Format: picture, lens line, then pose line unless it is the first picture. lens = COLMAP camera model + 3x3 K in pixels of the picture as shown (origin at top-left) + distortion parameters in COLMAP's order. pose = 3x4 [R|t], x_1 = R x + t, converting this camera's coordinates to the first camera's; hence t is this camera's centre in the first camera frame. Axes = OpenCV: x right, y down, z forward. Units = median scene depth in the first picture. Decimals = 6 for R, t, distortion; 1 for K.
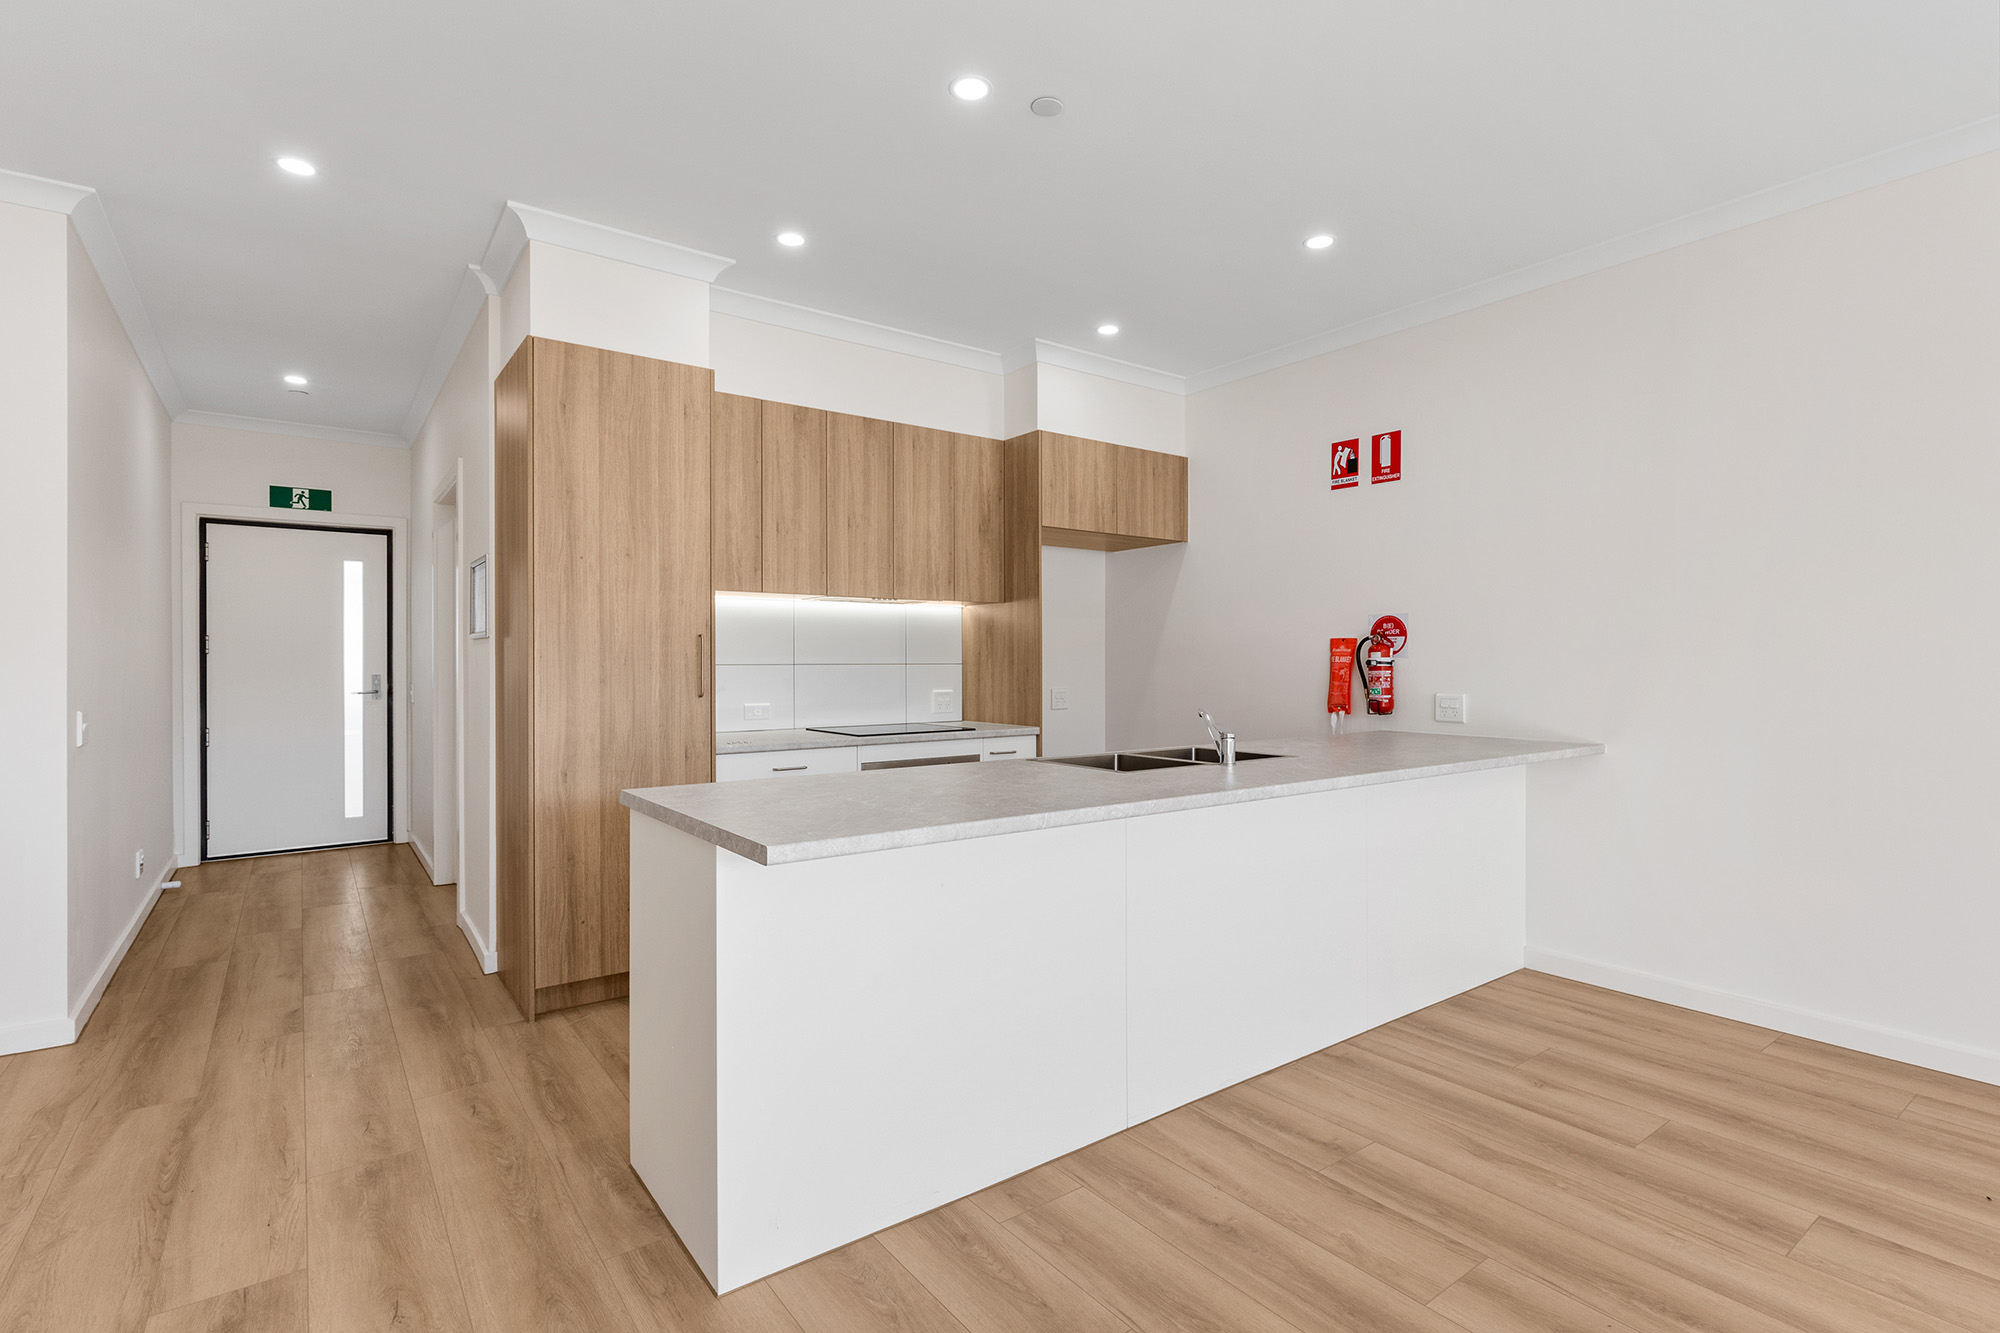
lens RADIAL K [[951.5, 0, 1013.8], [0, 951.5, 663.6], [0, 0, 1]] dist [0.002657, -0.001132]
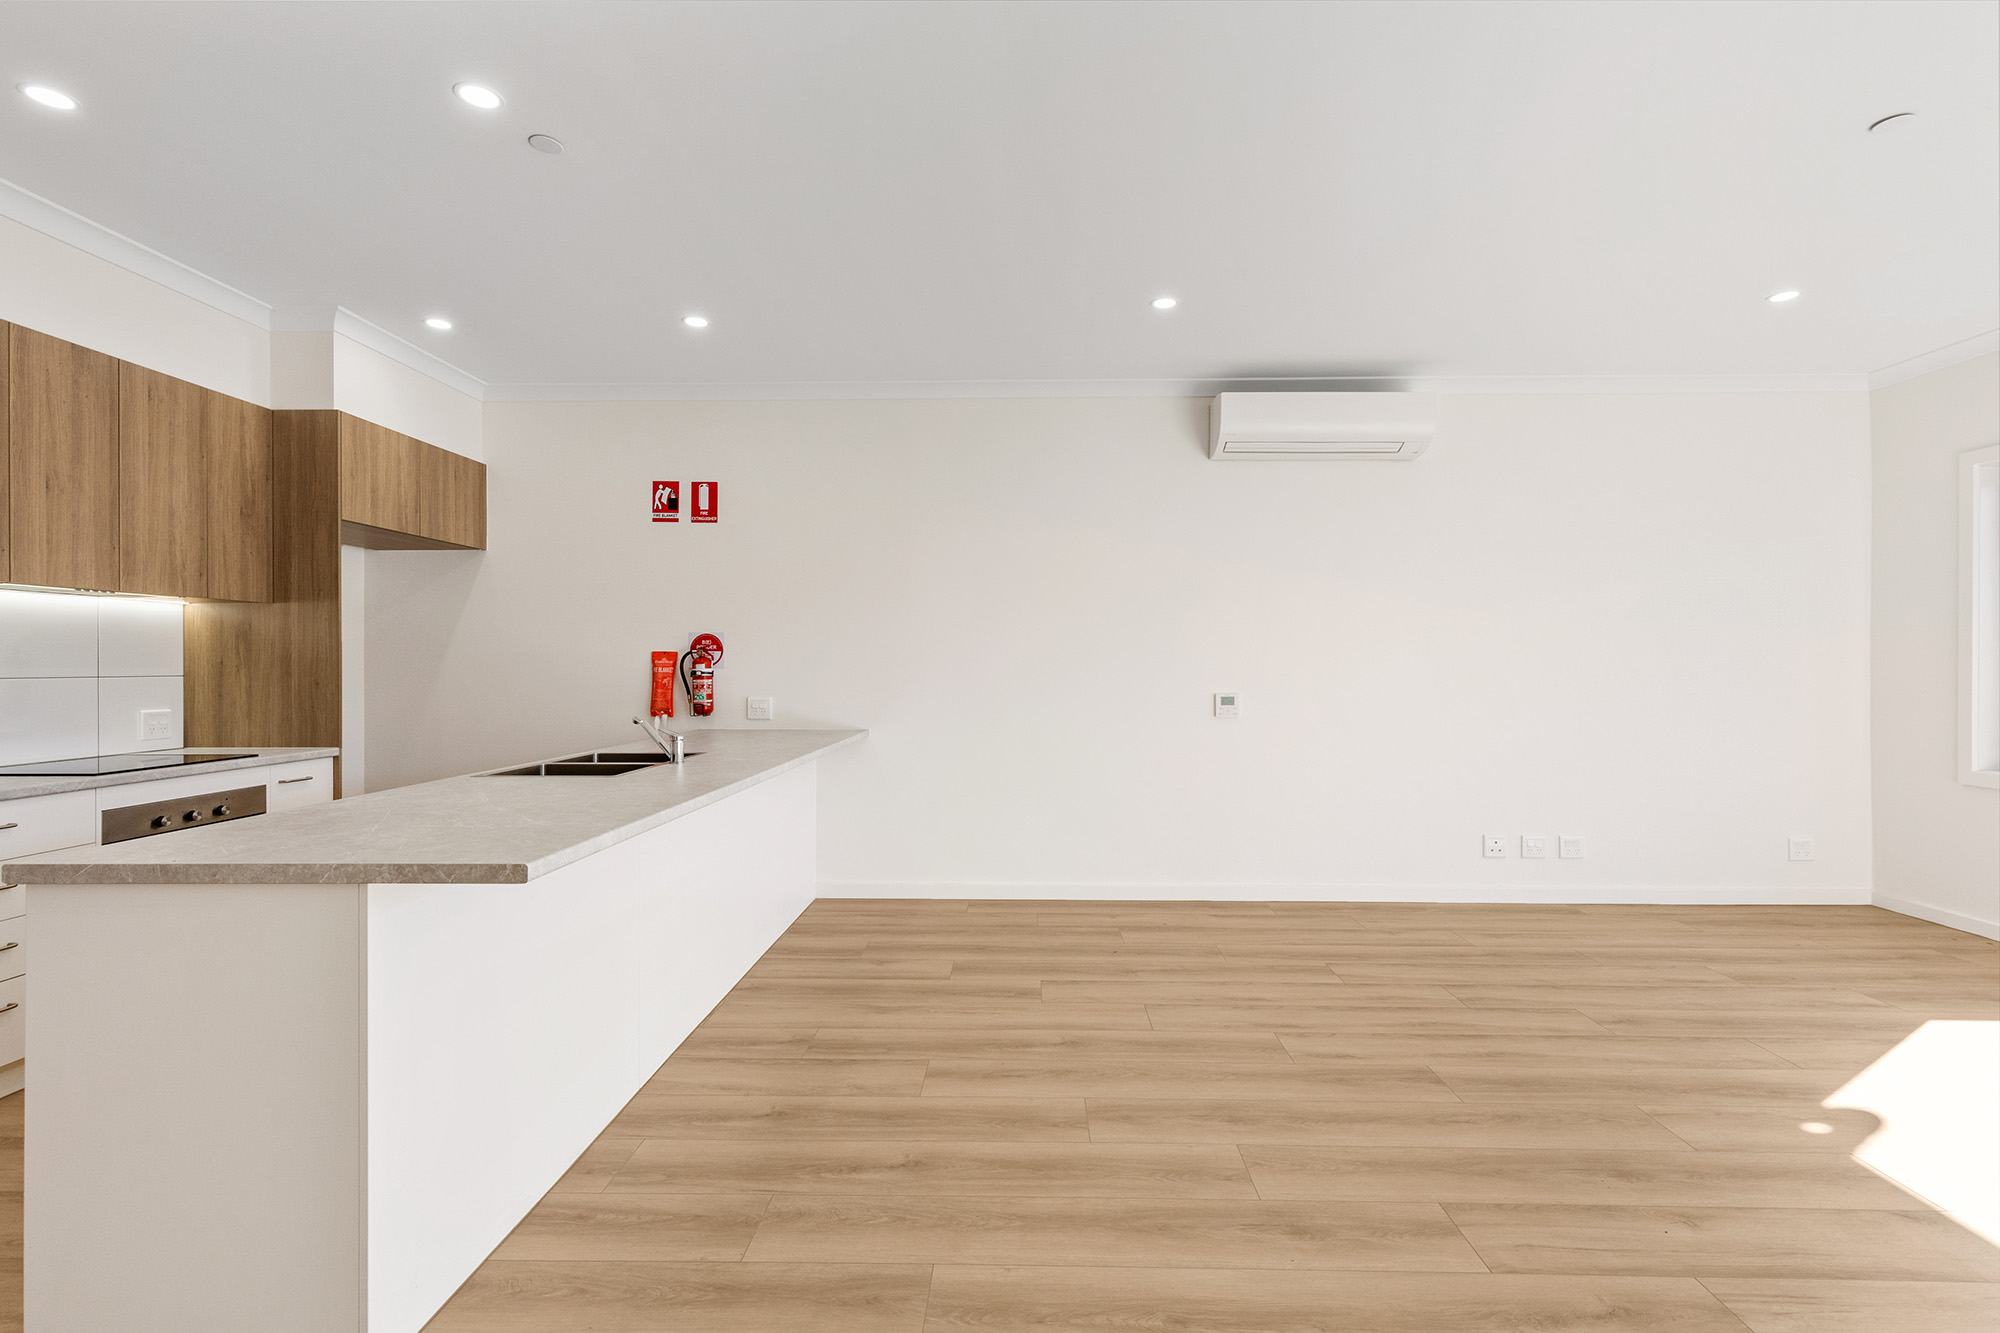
lens RADIAL K [[896.5, 0, 1007.5], [0, 896.5, 666.8], [0, 0, 1]] dist [0.007426, -0.001669]
pose [[0.619865, 0.000661, 0.784708, -0.261835], [-0.000452, 1.000000, -0.000485, -0.008188], [-0.784708, -0.000054, 0.619865, -0.004198]]
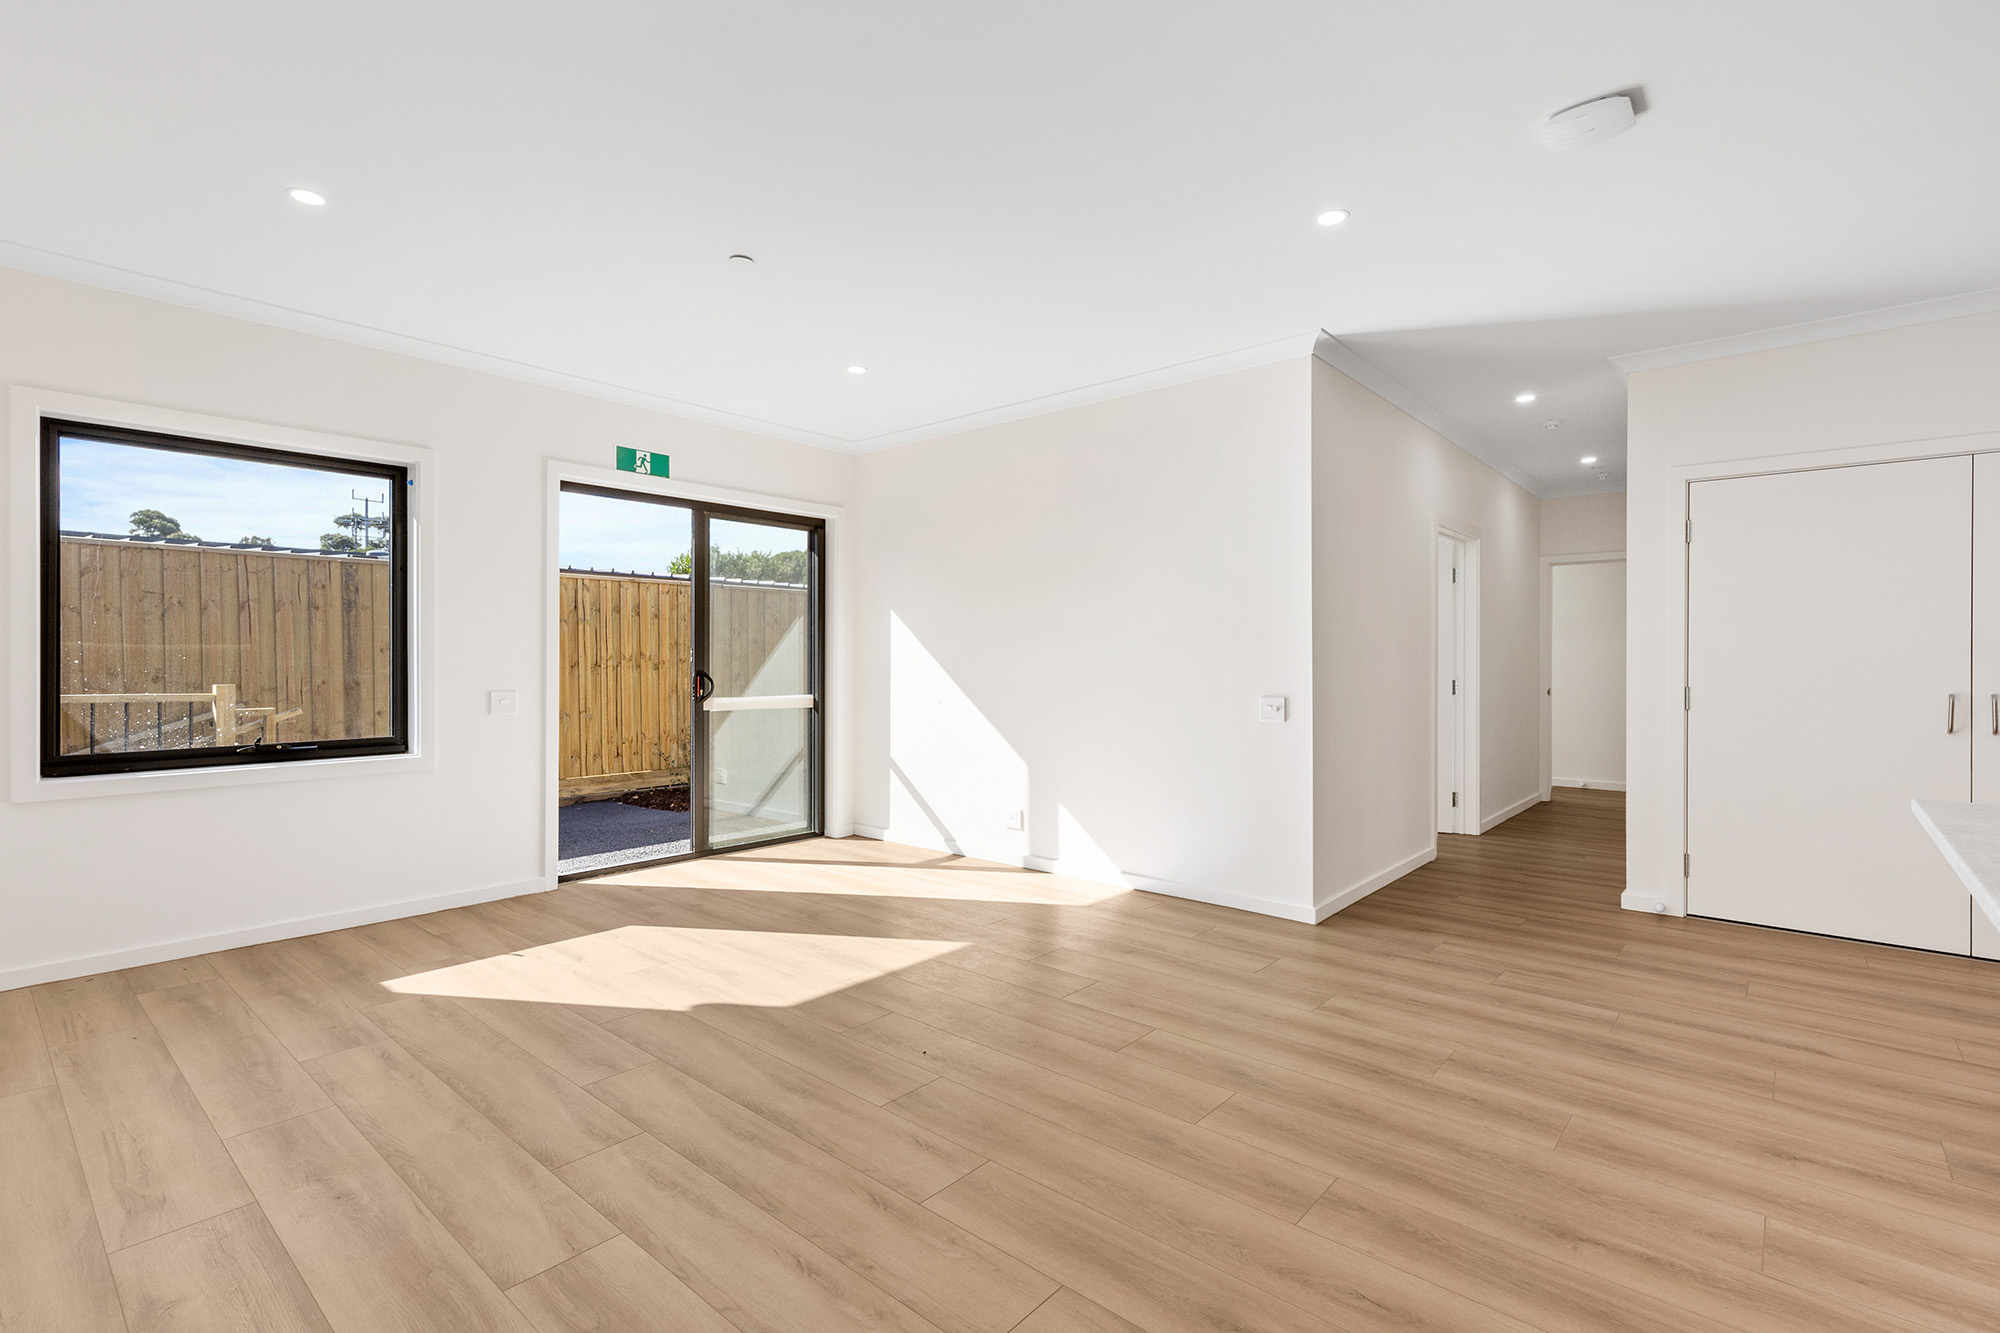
lens RADIAL K [[906.7, 0, 1018.5], [0, 906.7, 678.4], [0, 0, 1]] dist [0.011145, -0.001004]
pose [[-0.975186, 0.004350, -0.221345, 0.488619], [0.000310, 0.999833, 0.018283, -0.002457], [0.221388, 0.017760, -0.975024, 0.748883]]
